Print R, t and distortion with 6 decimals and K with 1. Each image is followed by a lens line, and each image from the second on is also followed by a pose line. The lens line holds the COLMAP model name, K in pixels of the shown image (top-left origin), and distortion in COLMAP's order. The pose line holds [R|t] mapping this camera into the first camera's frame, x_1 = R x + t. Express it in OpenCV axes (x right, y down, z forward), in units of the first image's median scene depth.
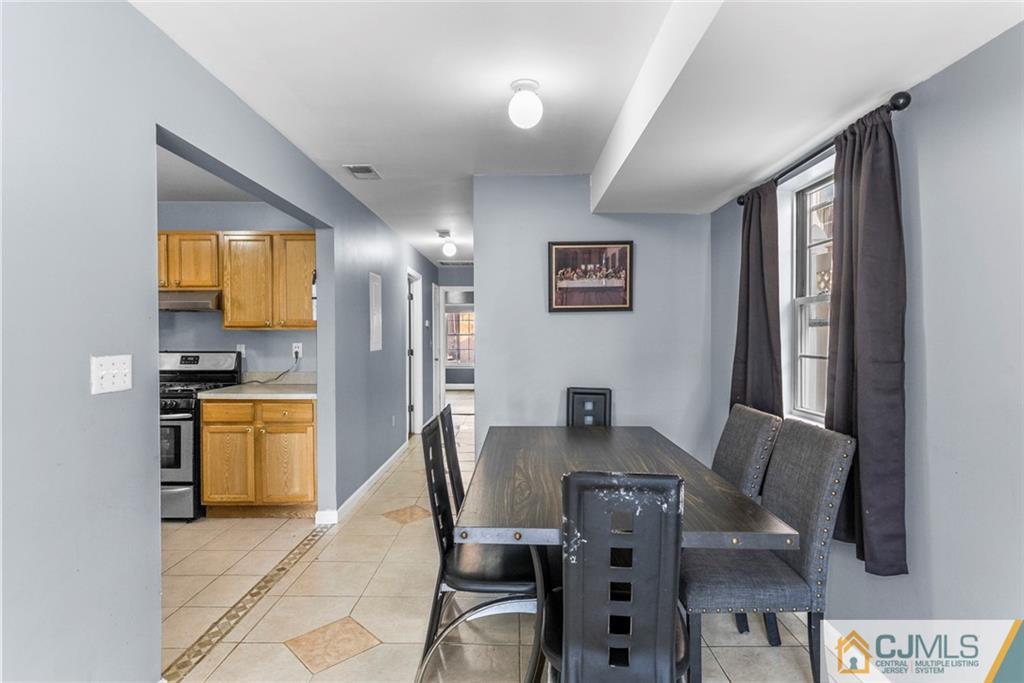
lens RADIAL K [[524.5, 0, 512.3], [0, 524.5, 340.8], [0, 0, 1]] dist [-0.001640, -0.000665]
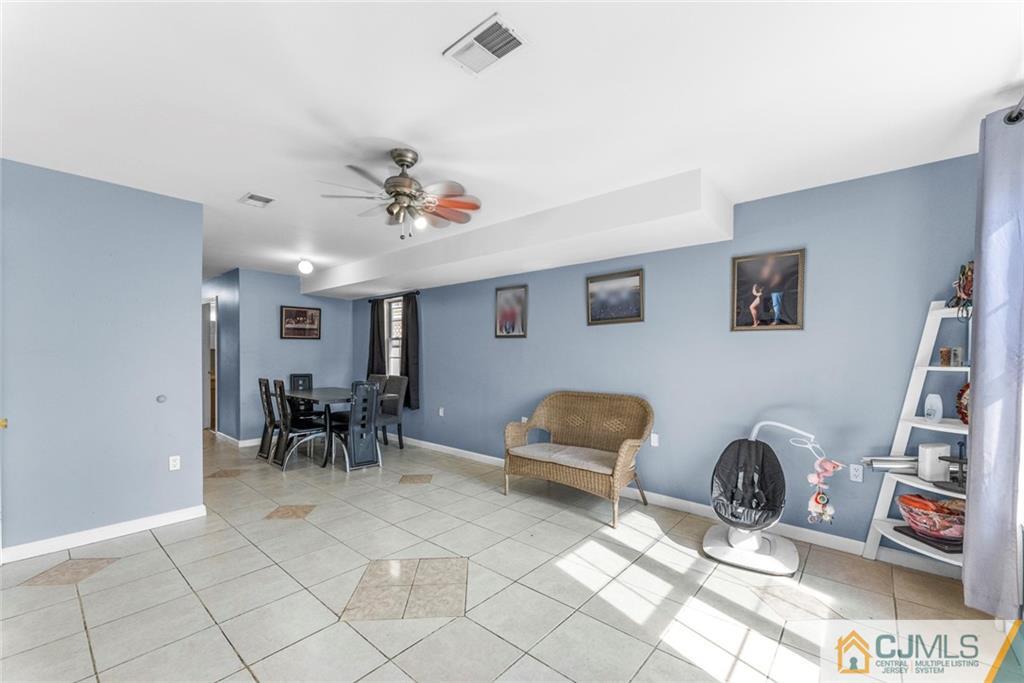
lens RADIAL K [[417.2, 0, 508.3], [0, 417.2, 357.1], [0, 0, 1]] dist [0.001399, 0.000228]
pose [[0.652806, -0.003483, 0.757517, -0.609884], [0.005207, 0.999986, 0.000111, 0.024087], [-0.757508, 0.003872, 0.652815, -0.799777]]
